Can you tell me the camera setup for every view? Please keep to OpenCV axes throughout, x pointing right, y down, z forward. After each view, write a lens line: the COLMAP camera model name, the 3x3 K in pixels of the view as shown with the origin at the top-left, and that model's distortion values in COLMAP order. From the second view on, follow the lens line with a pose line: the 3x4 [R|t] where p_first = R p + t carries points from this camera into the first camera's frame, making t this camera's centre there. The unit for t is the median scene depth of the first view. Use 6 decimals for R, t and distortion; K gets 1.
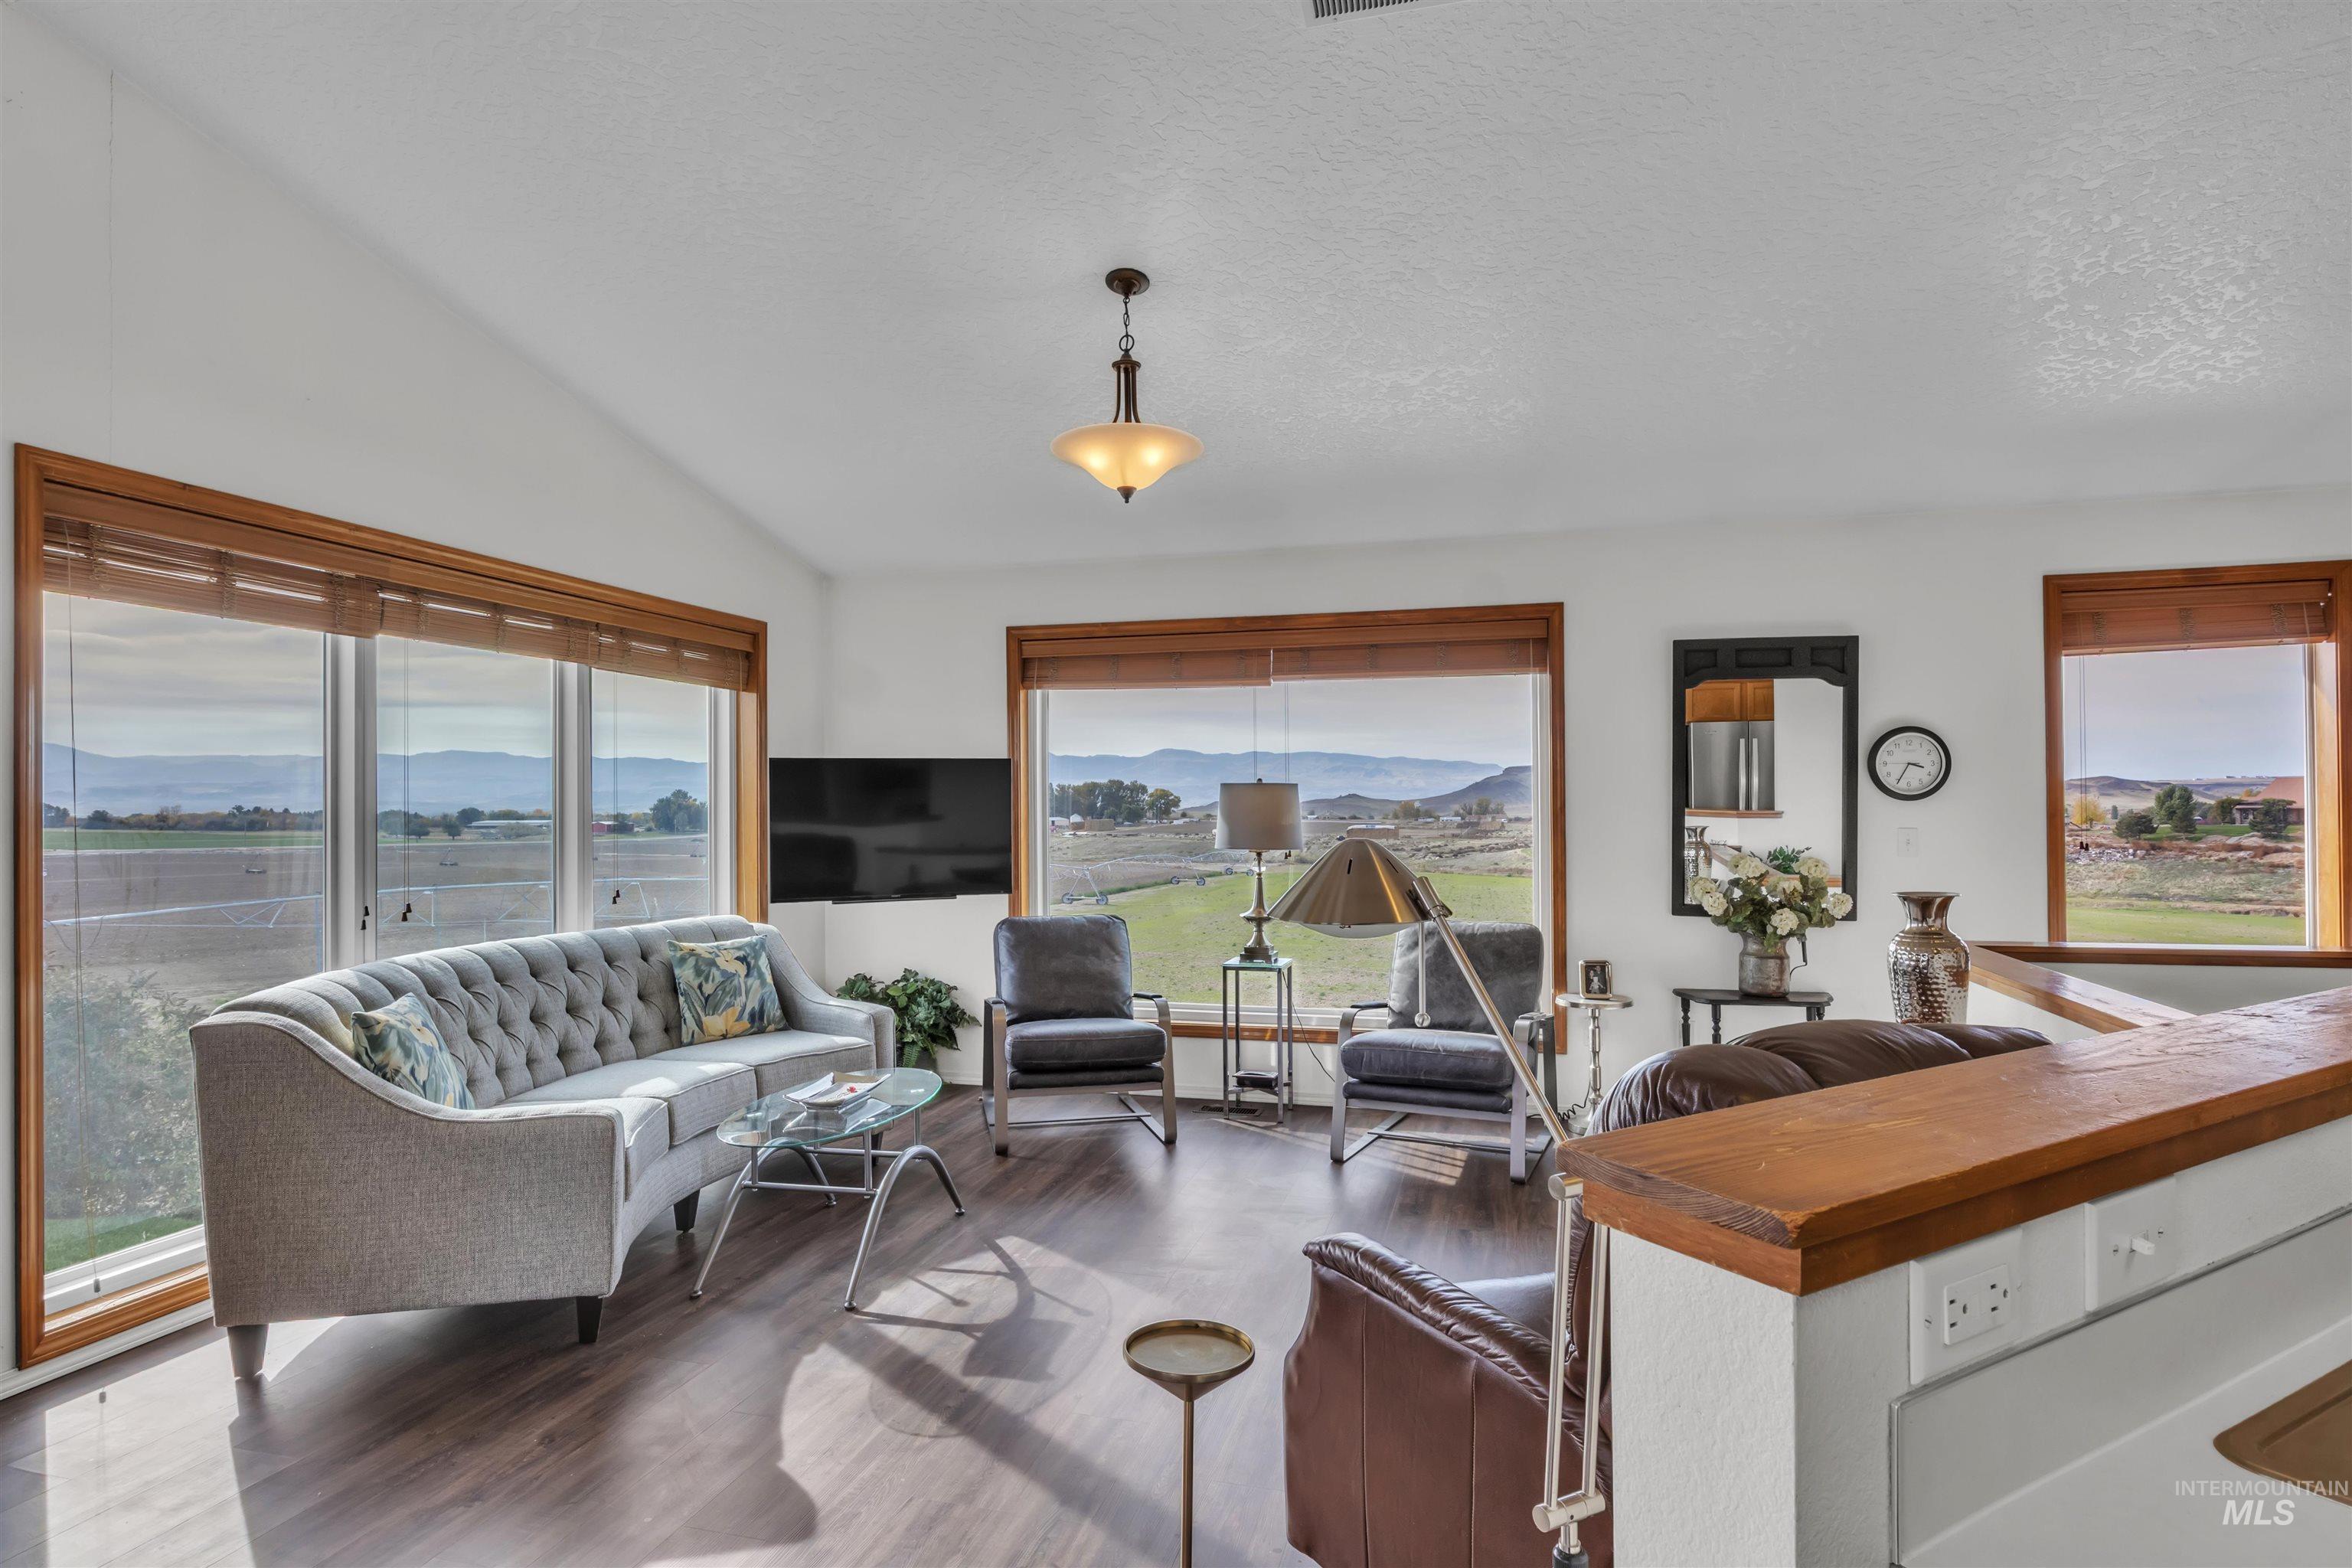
lens RADIAL K [[1275.7, 0, 1176.0], [0, 1275.7, 784.0], [0, 0, 1]] dist [-0.003834, -0.000627]
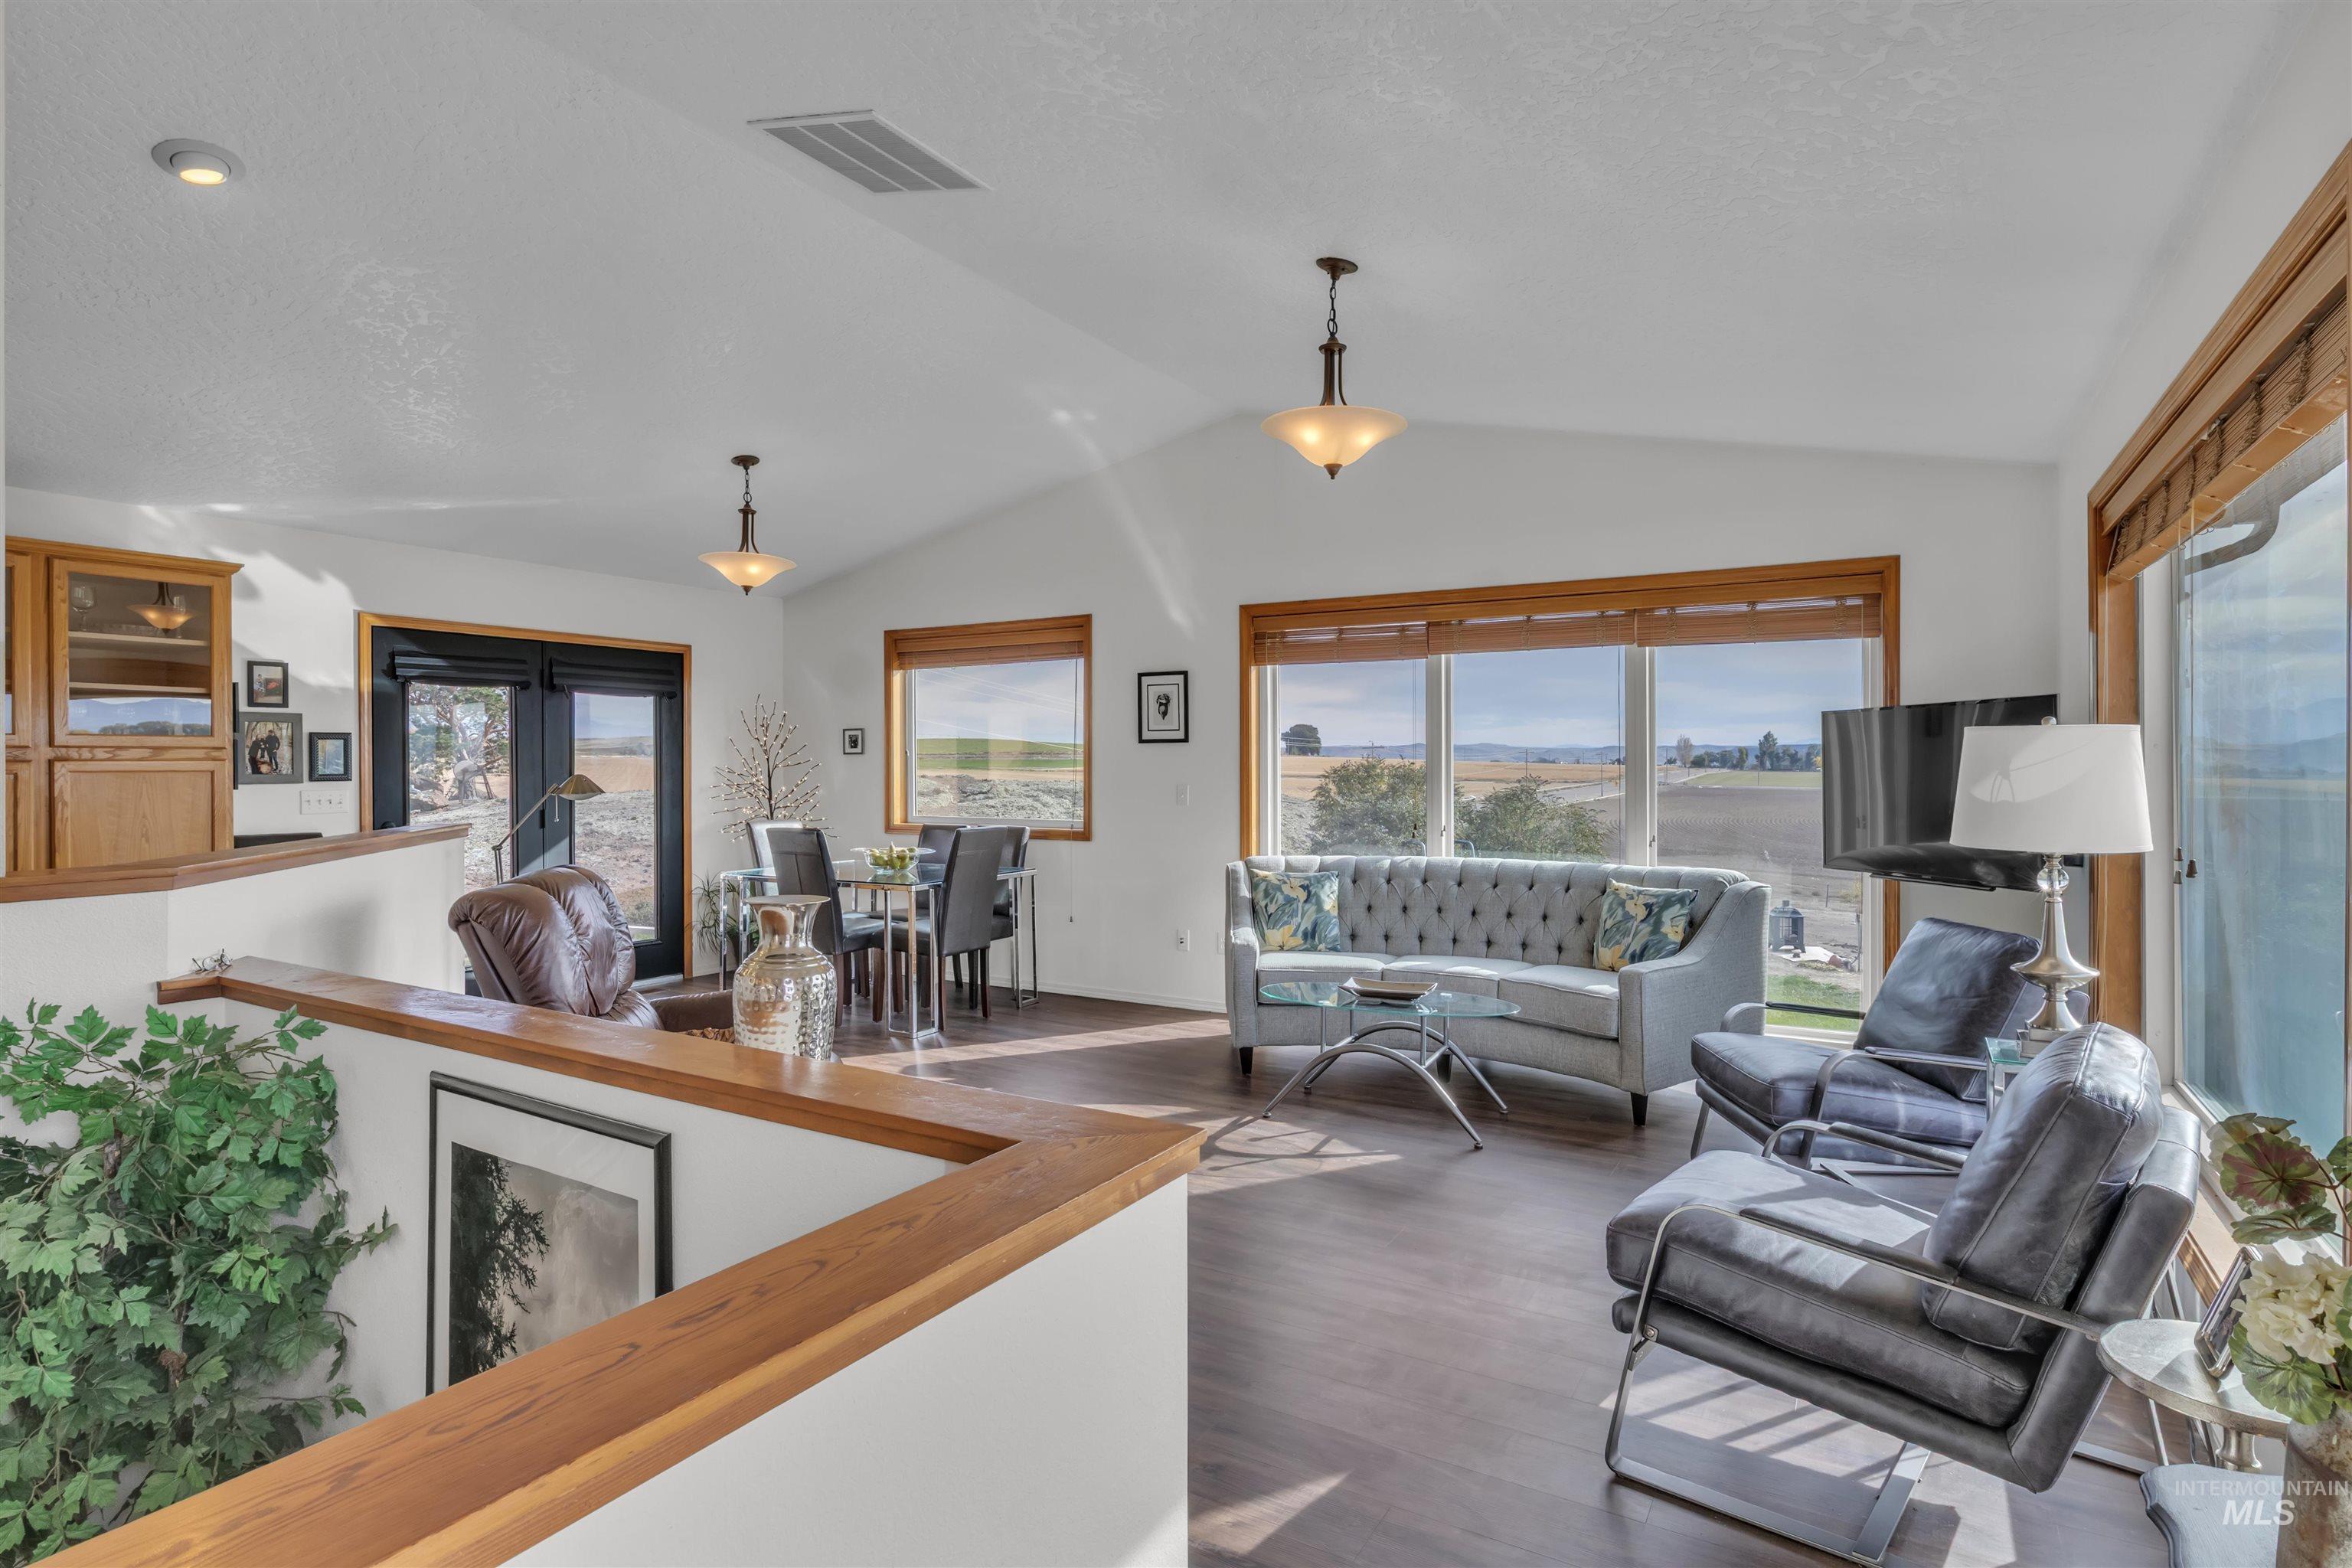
lens RADIAL K [[1205.2, 0, 1159.2], [0, 1205.2, 771.1], [0, 0, 1]] dist [-0.002078, 0.000697]
pose [[-0.279516, 0.010525, -0.960083, 0.715317], [0.018803, 0.999808, 0.005486, 0.010065], [0.959957, -0.016519, -0.279660, 0.849868]]
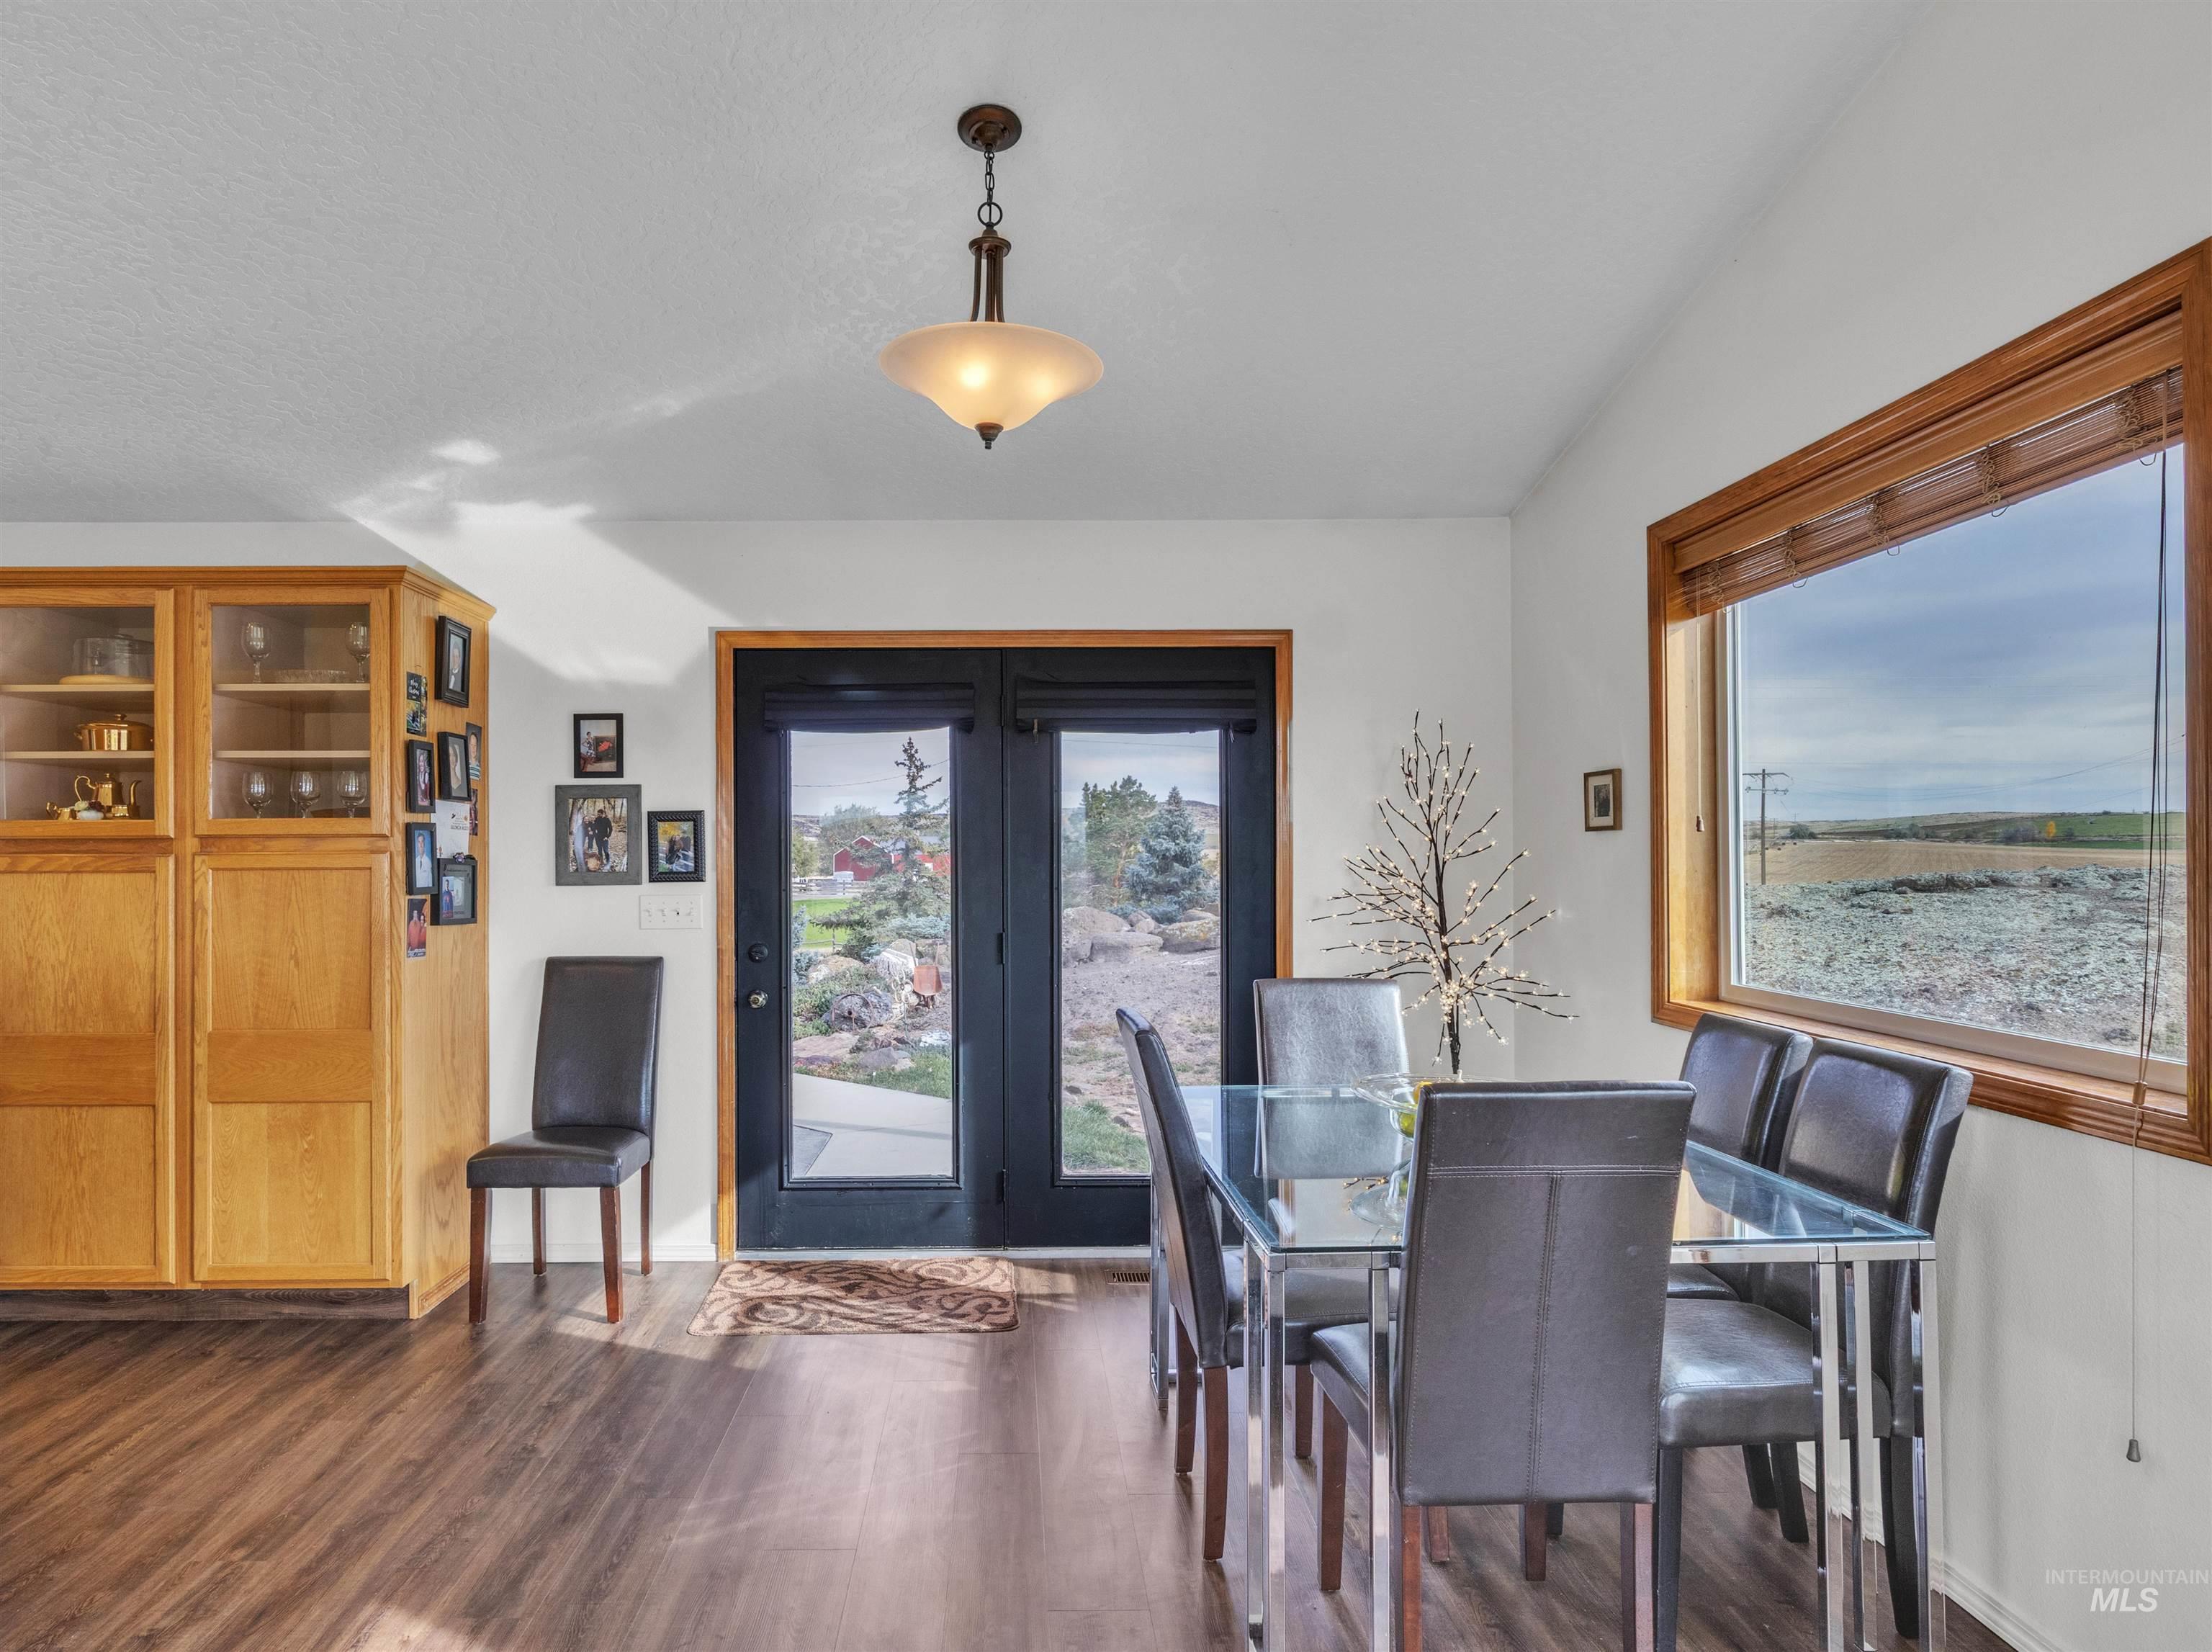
lens RADIAL K [[1310.2, 0, 1022.8], [0, 1310.2, 857.5], [0, 0, 1]] dist [-0.004858, 0.000658]
pose [[-0.962409, 0.009345, -0.271444, -0.160383], [0.013850, 0.999796, -0.014685, 0.010501], [0.271252, -0.017892, -0.962342, 0.650080]]
